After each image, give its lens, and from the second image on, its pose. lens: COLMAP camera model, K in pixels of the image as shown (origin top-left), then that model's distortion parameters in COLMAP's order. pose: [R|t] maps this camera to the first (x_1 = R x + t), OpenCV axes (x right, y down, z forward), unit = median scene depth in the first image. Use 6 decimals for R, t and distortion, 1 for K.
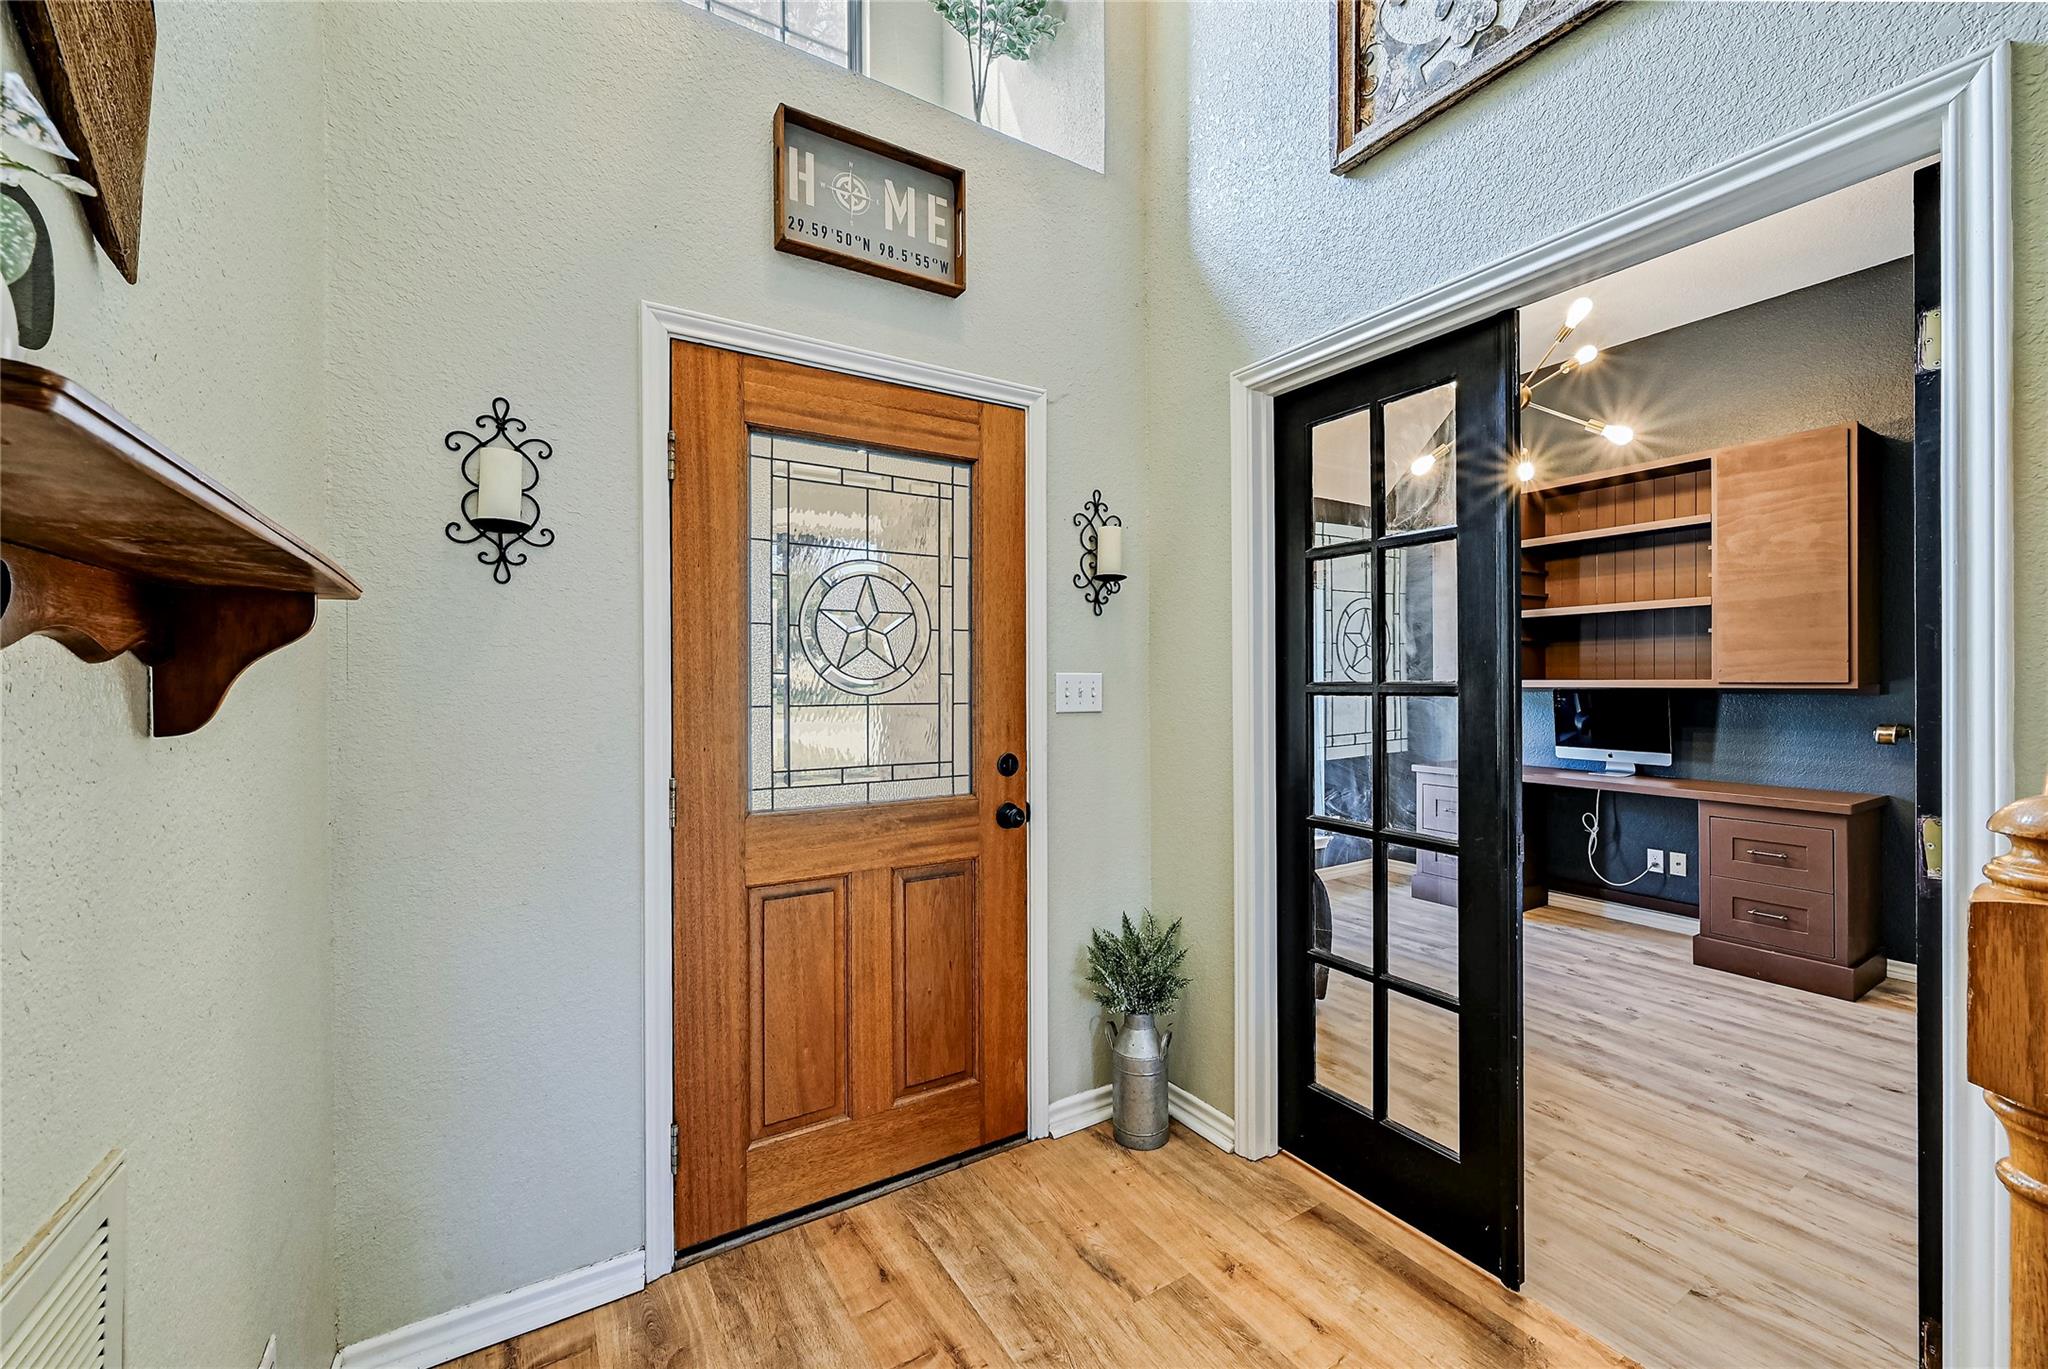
lens RADIAL K [[835.1, 0, 1026.6], [0, 835.1, 678.0], [0, 0, 1]] dist [-0.001298, -0.000717]
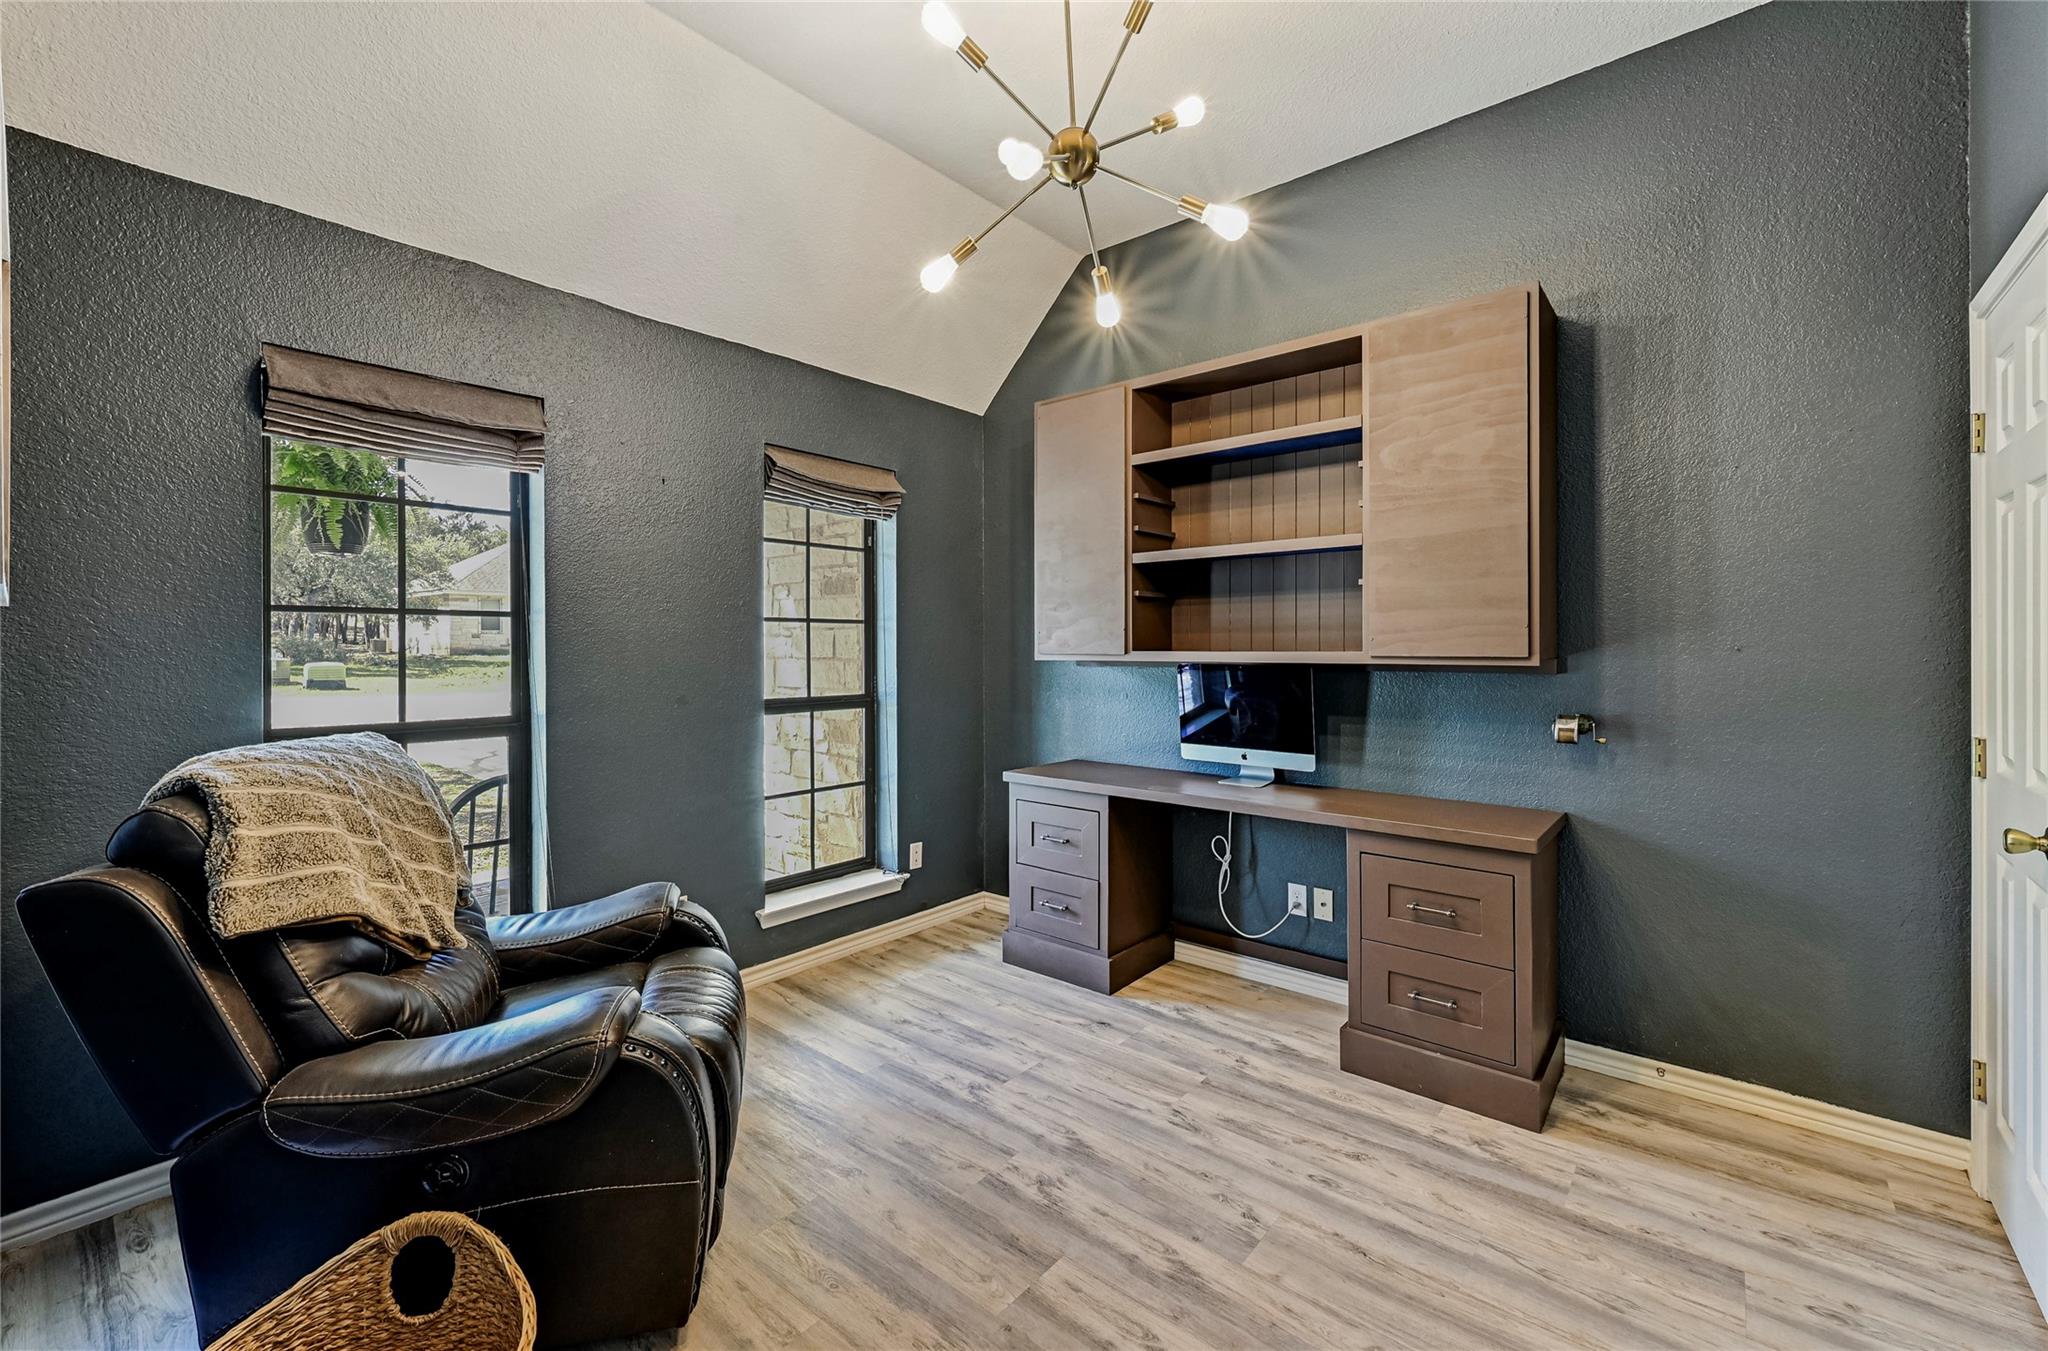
lens RADIAL K [[838.8, 0, 1024.1], [0, 838.8, 637.1], [0, 0, 1]] dist [-0.000574, -0.001710]
pose [[0.952805, 0.006467, 0.303514, 0.388625], [-0.004000, 0.999954, -0.008750, -0.003560], [-0.303557, 0.007123, 0.952787, 0.479172]]
